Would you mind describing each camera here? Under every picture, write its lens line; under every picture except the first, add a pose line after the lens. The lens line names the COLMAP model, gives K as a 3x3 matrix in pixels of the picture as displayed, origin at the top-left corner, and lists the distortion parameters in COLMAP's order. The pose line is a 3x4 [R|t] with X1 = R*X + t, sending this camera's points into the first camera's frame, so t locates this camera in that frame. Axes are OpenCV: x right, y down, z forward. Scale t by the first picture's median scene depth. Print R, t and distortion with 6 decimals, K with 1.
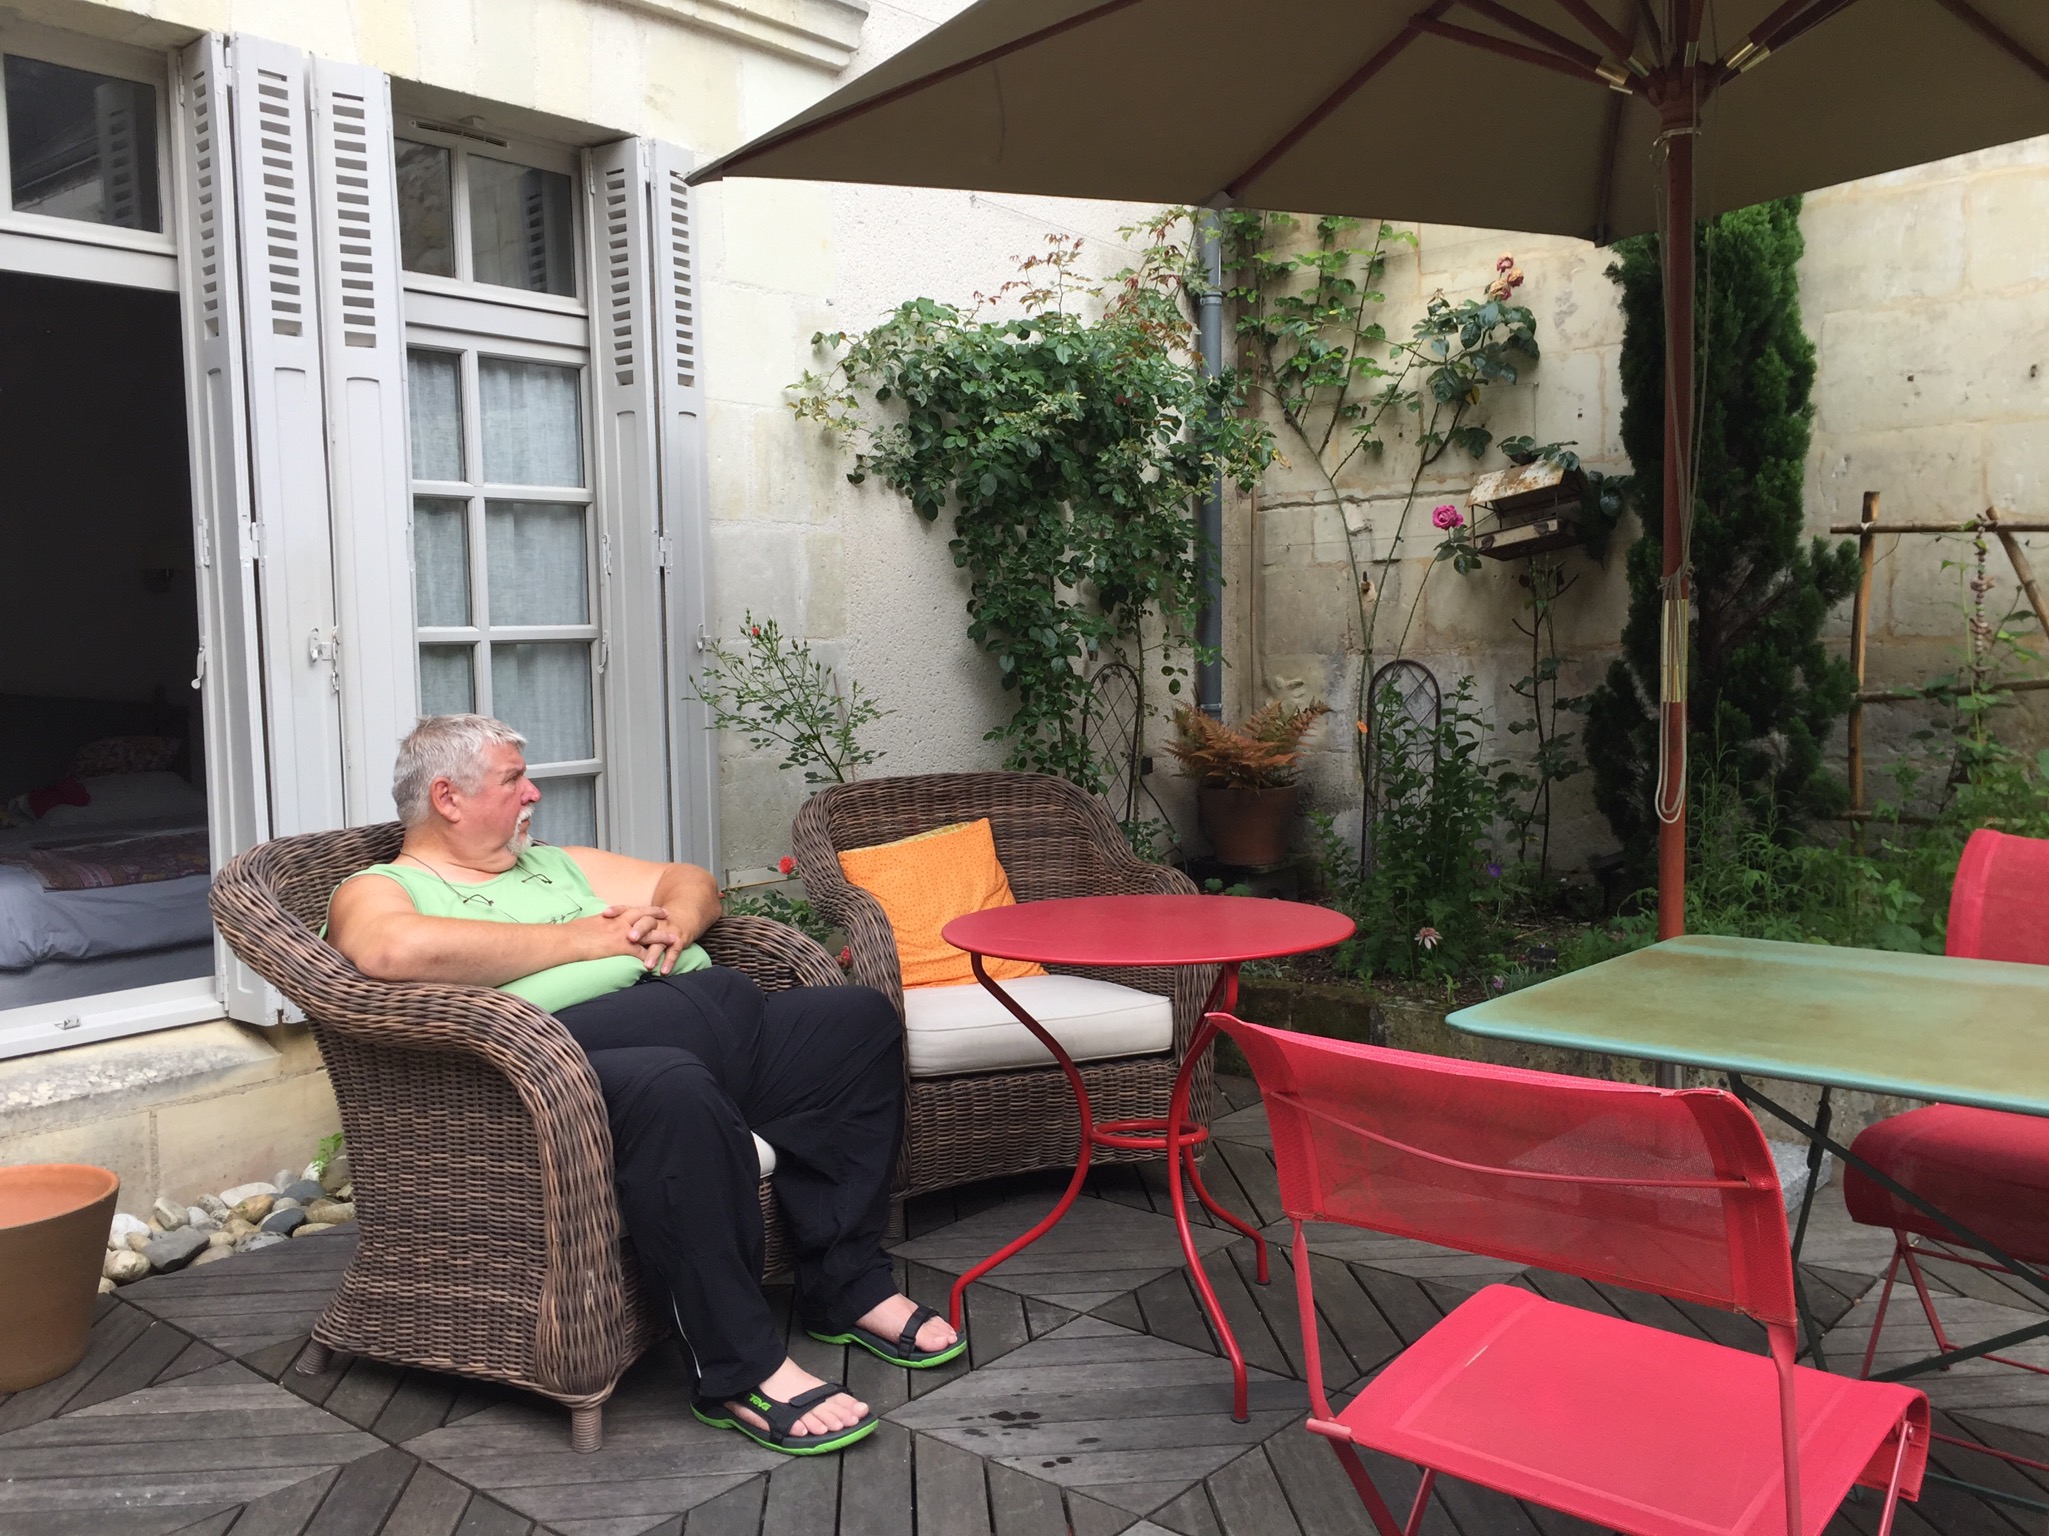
lens RADIAL K [[1748.9, 0, 1025.2], [0, 1748.9, 768.7], [0, 0, 1]] dist [0.073892, -0.111898]
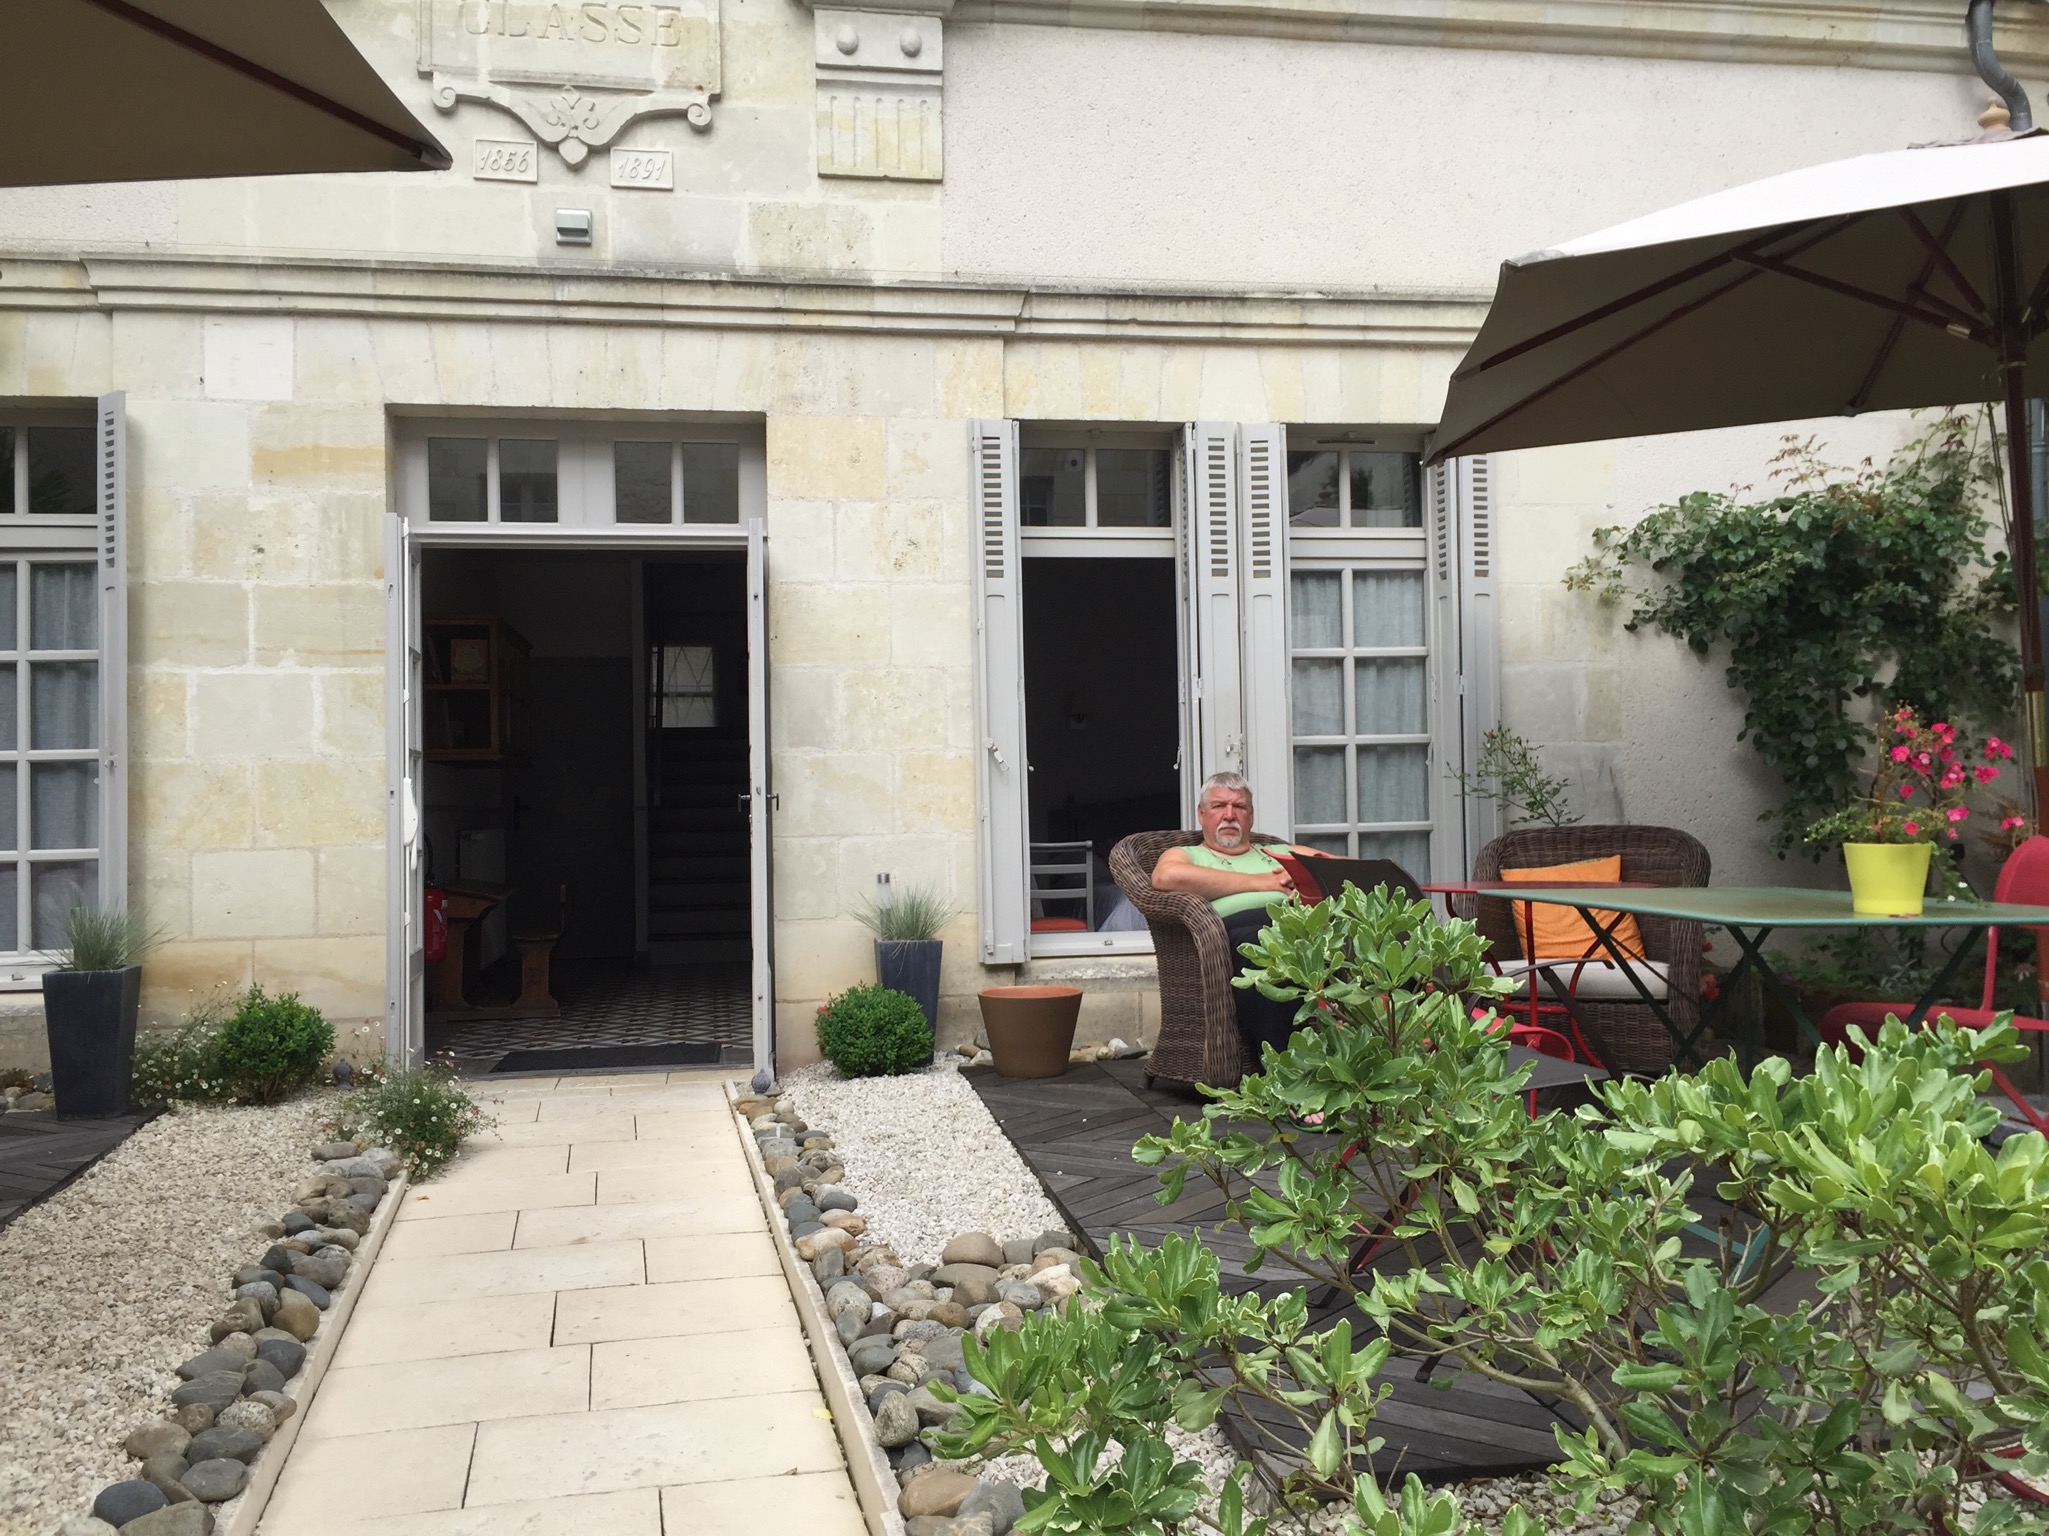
lens RADIAL K [[1748.9, 0, 1025.2], [0, 1748.9, 768.7], [0, 0, 1]] dist [0.073892, -0.111898]
pose [[0.756046, -0.006323, -0.654488, 0.531189], [-0.048116, 0.996711, -0.065210, 0.070976], [0.652747, 0.080793, 0.753255, -0.418513]]
